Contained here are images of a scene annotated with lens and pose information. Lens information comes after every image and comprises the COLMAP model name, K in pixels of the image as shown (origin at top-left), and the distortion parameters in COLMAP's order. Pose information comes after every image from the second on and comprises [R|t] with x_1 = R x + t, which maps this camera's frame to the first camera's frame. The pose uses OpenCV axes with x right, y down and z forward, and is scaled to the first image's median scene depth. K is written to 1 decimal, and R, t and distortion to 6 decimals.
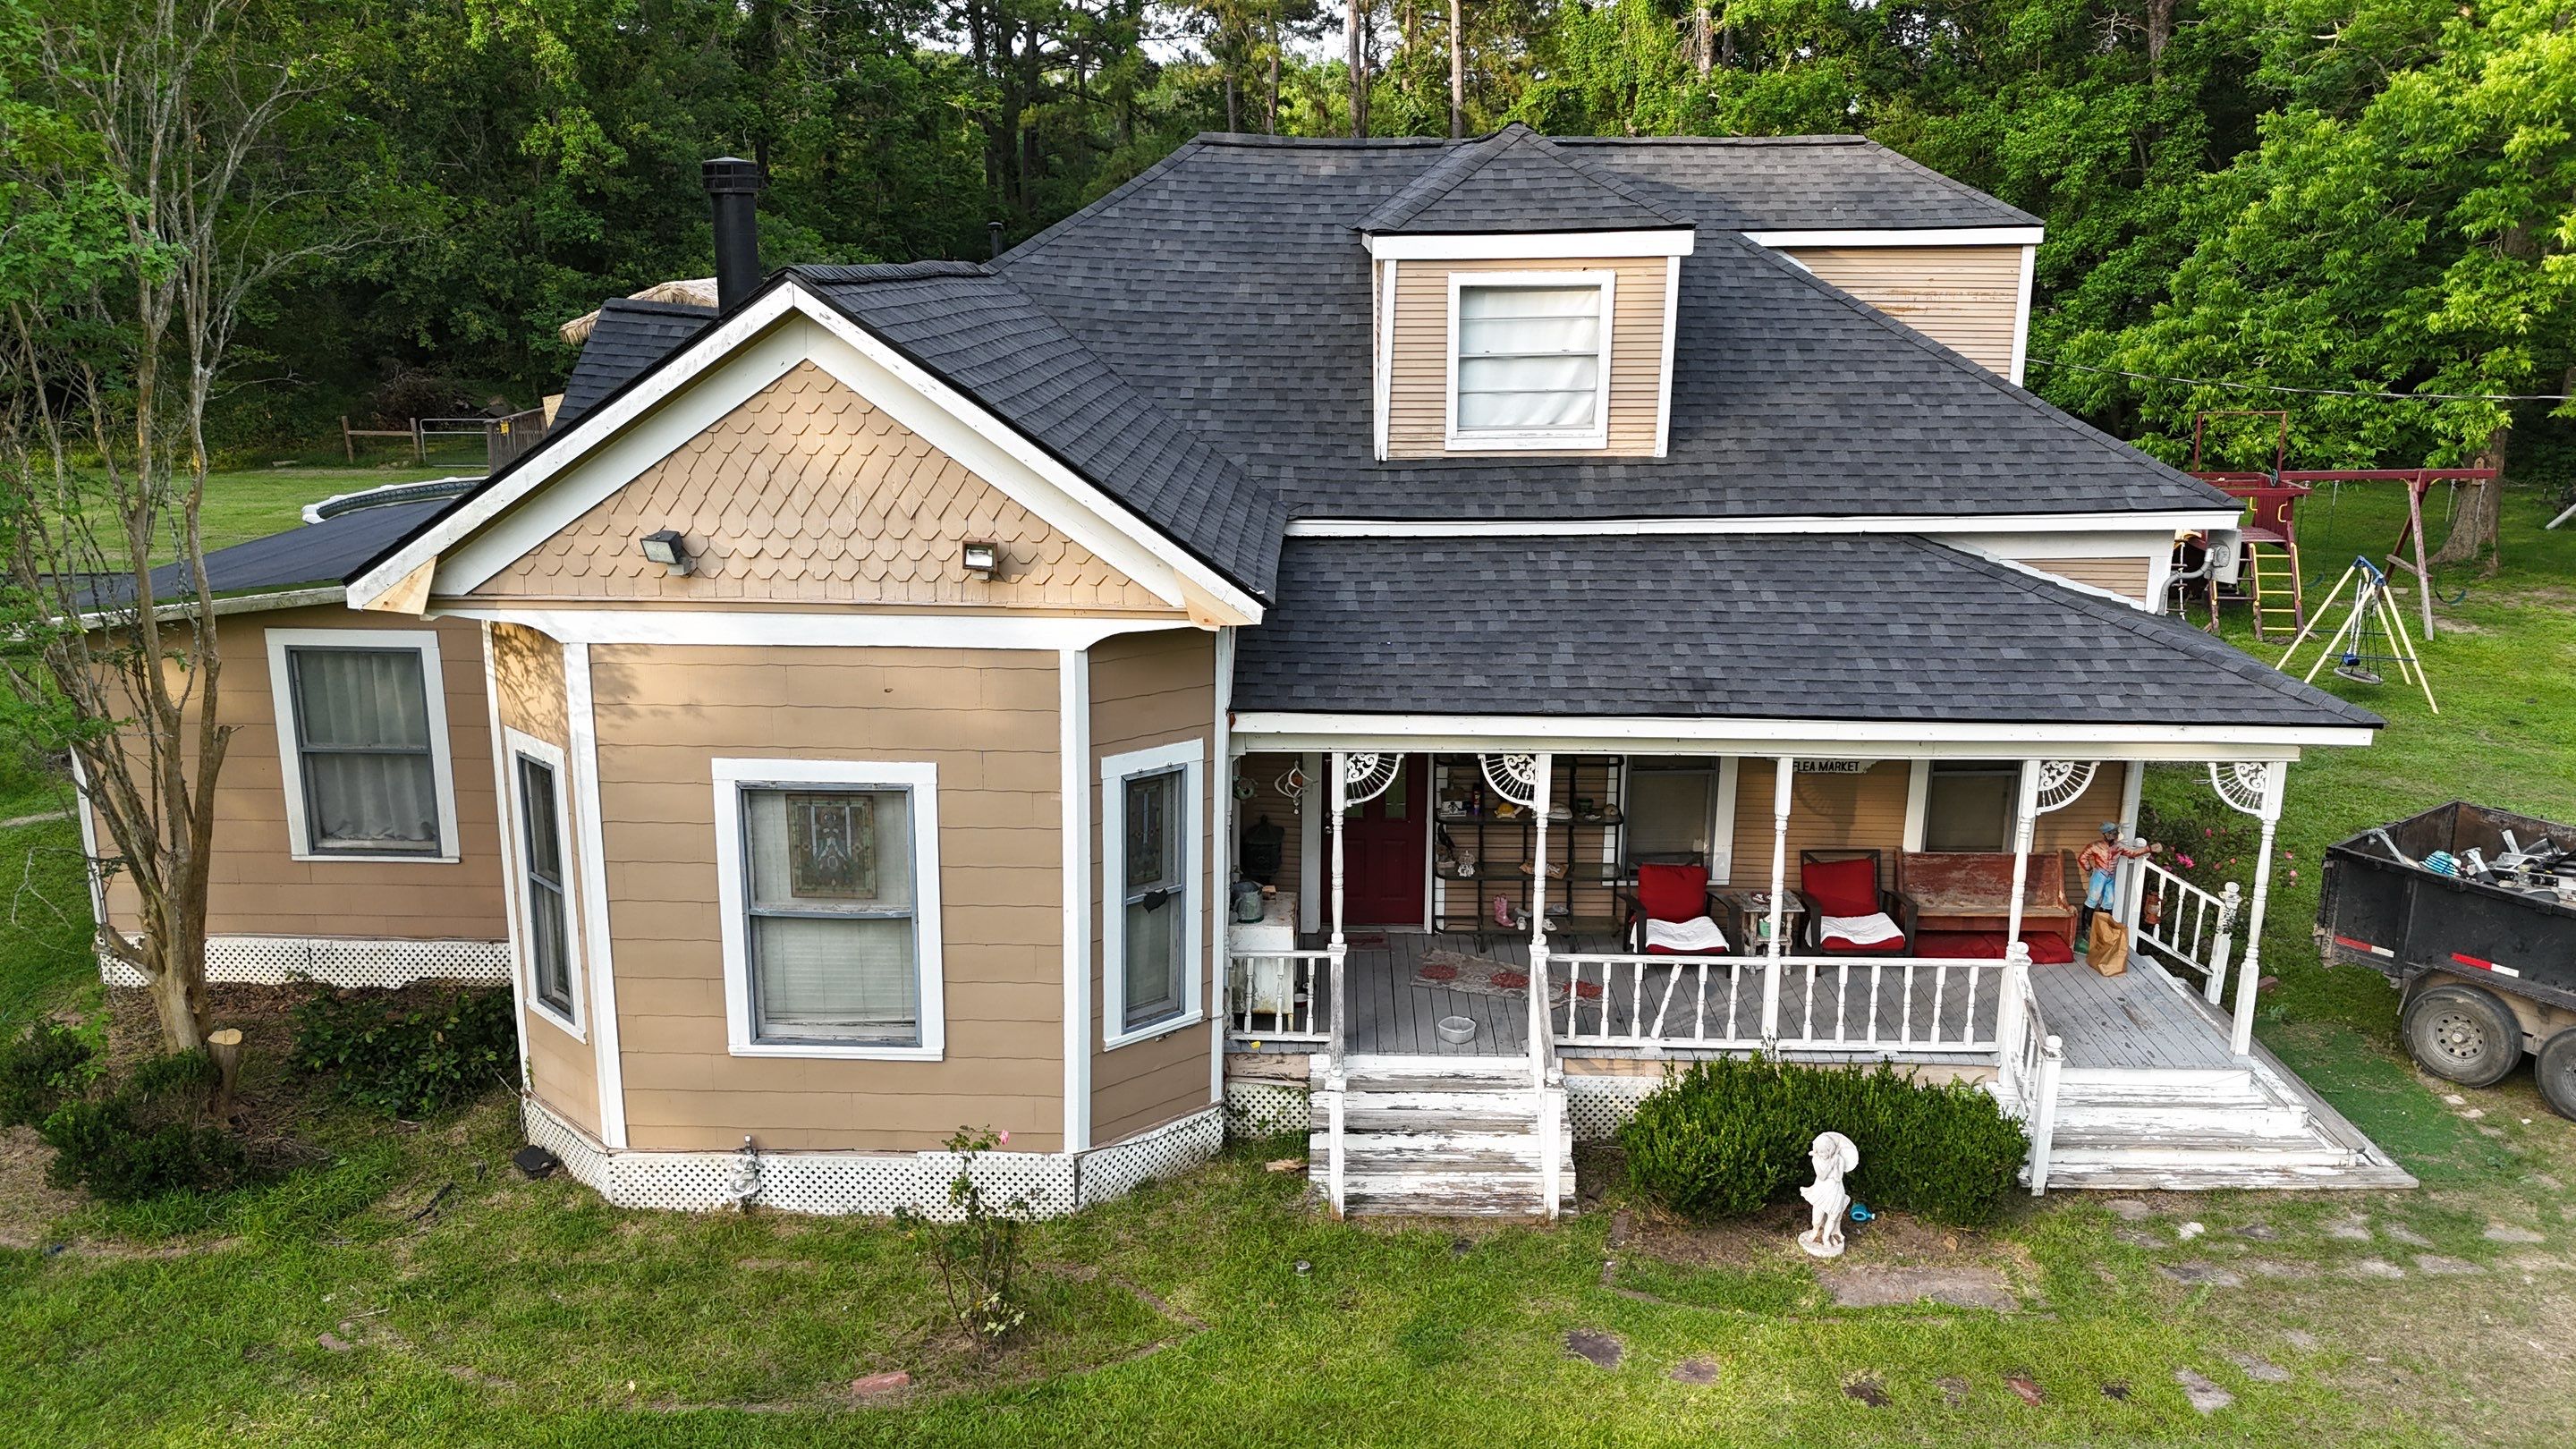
lens RADIAL K [[1892.6, 0, 1288.0], [0, 1892.6, 724.5], [0, 0, 1]] dist [0.083631, -0.092760]
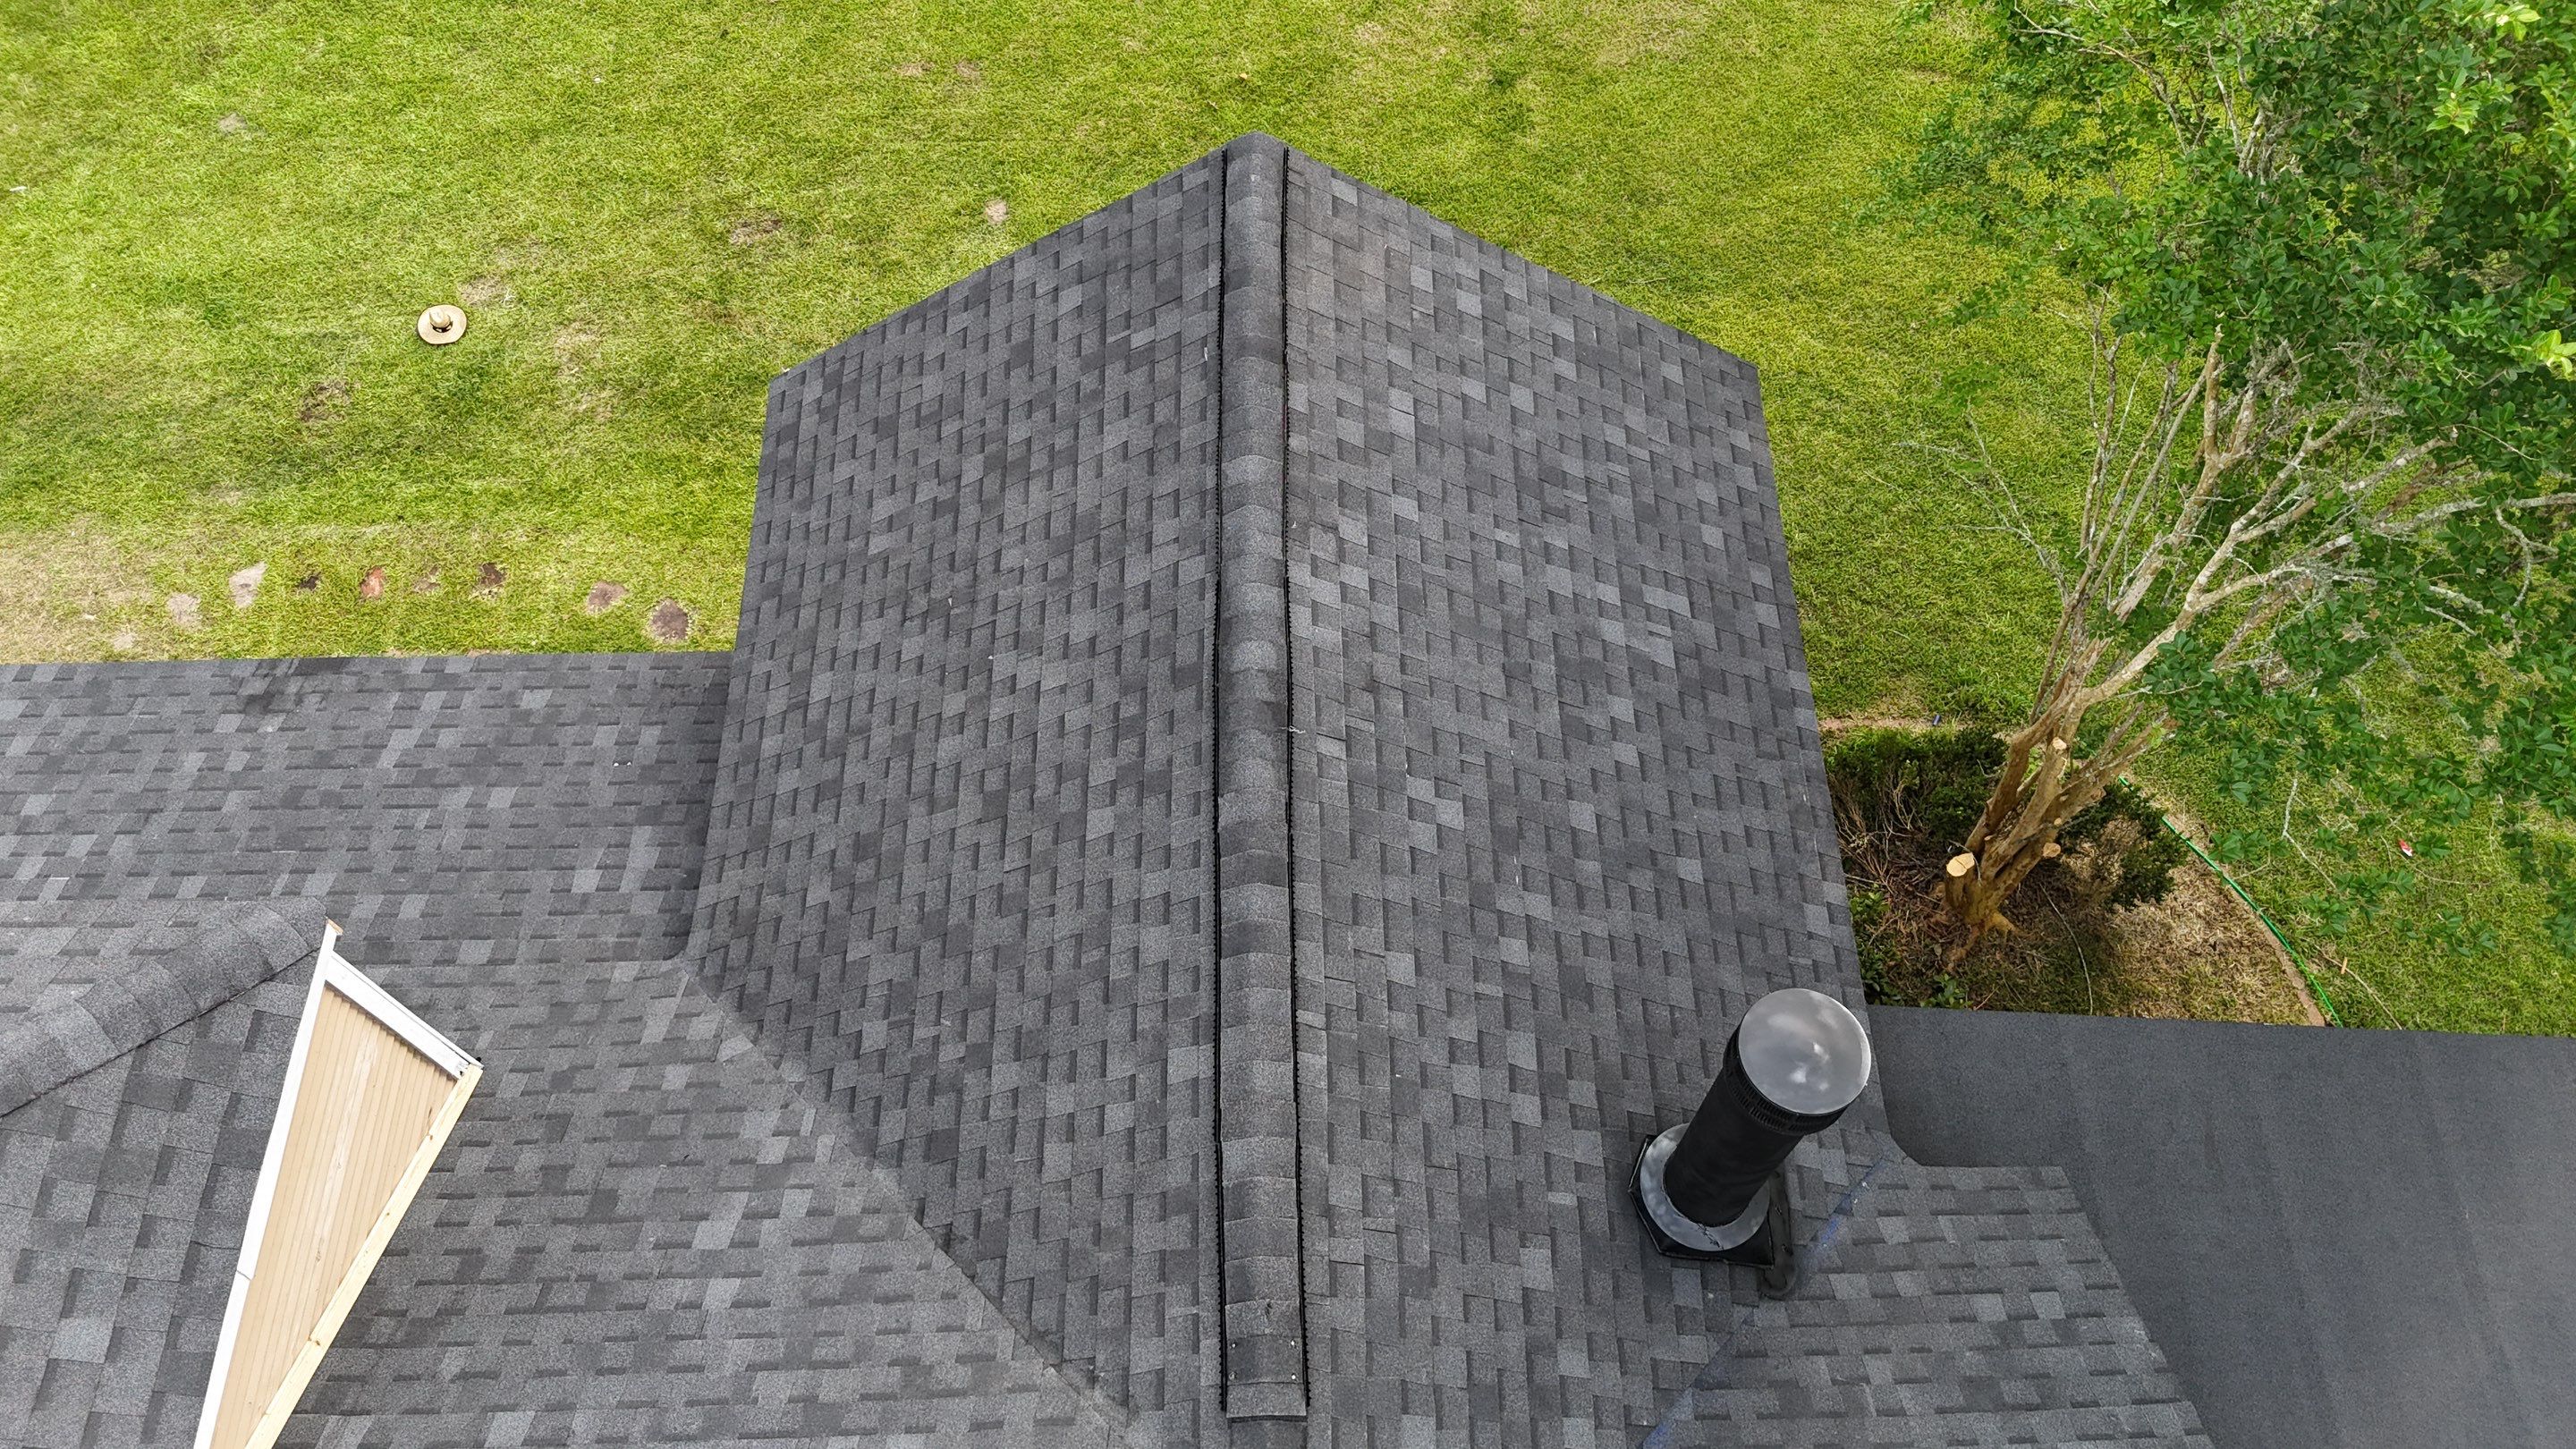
lens RADIAL K [[1895.1, 0, 1284.8], [0, 1895.1, 716.9], [0, 0, 1]] dist [0.071973, -0.065398]
pose [[-0.999457, 0.029463, -0.014774, -0.208780], [-0.007171, 0.243122, 0.969969, -0.813531], [0.032170, 0.969548, -0.242779, 1.194762]]
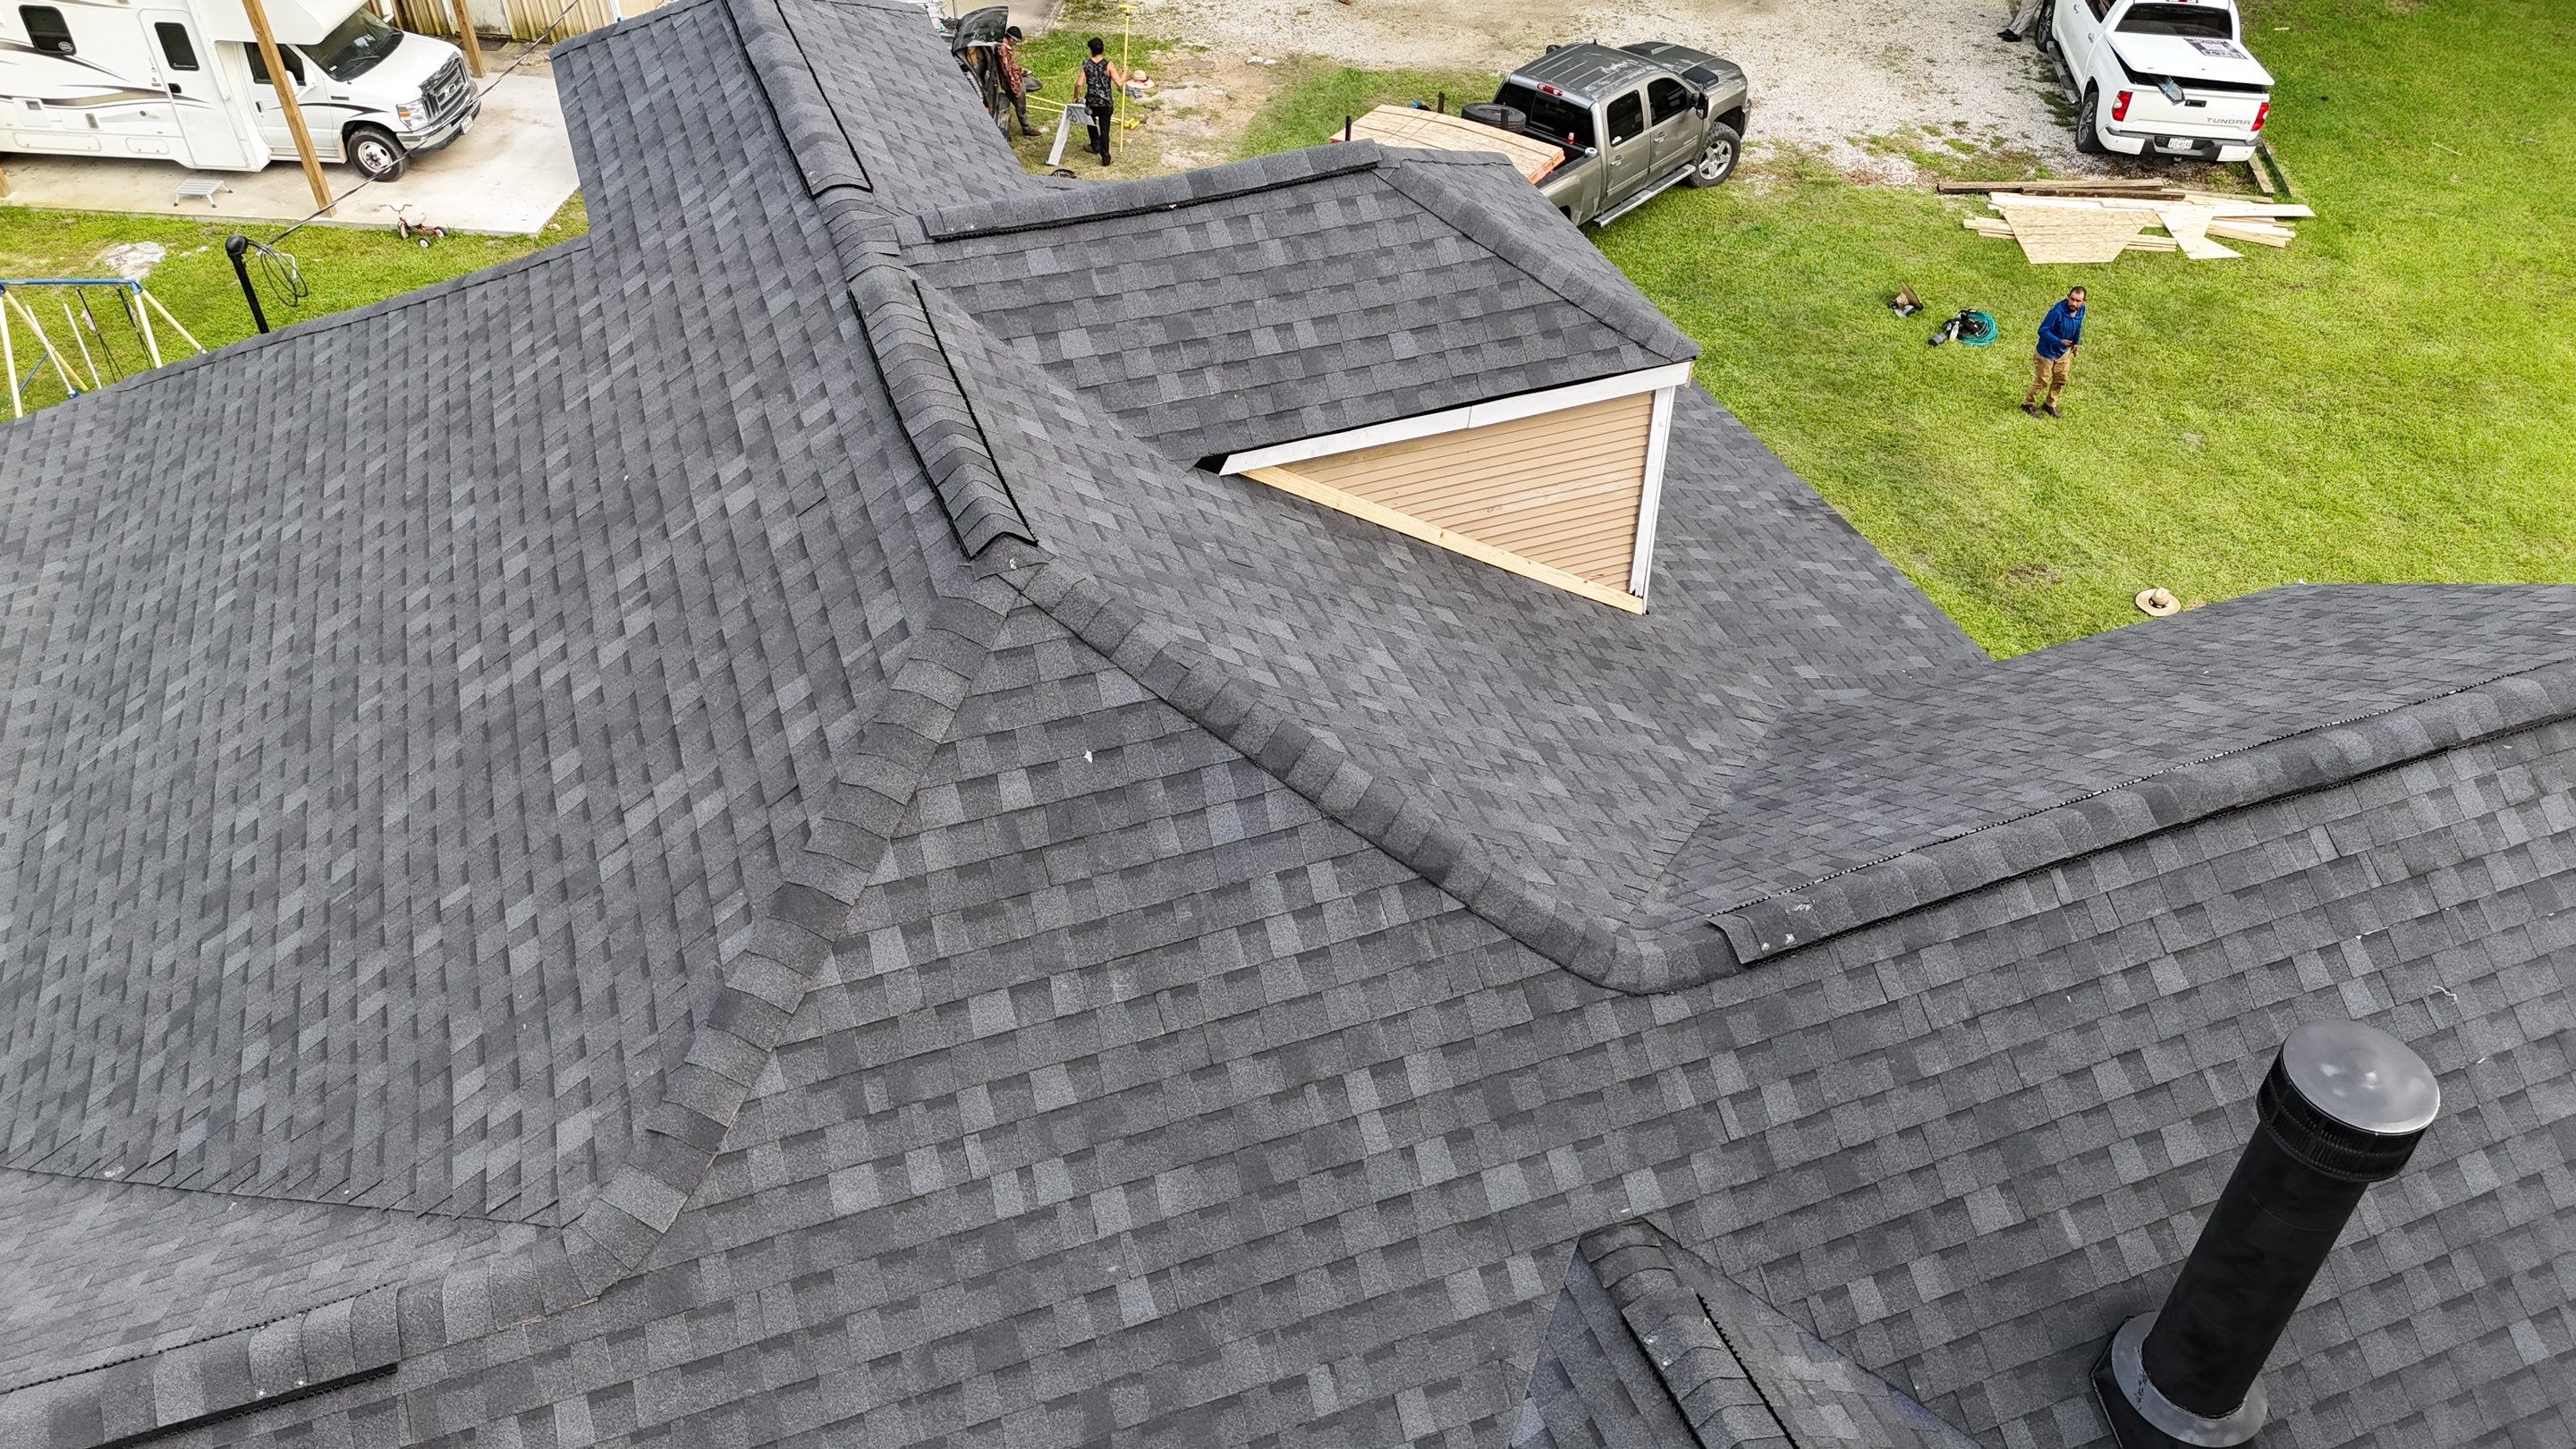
lens RADIAL K [[1895.1, 0, 1284.8], [0, 1895.1, 716.9], [0, 0, 1]] dist [0.071973, -0.065398]
pose [[-0.363482, -0.607324, 0.706426, -0.508390], [0.235716, 0.673662, 0.700441, -0.754614], [-0.901287, 0.421113, -0.101708, 1.391644]]
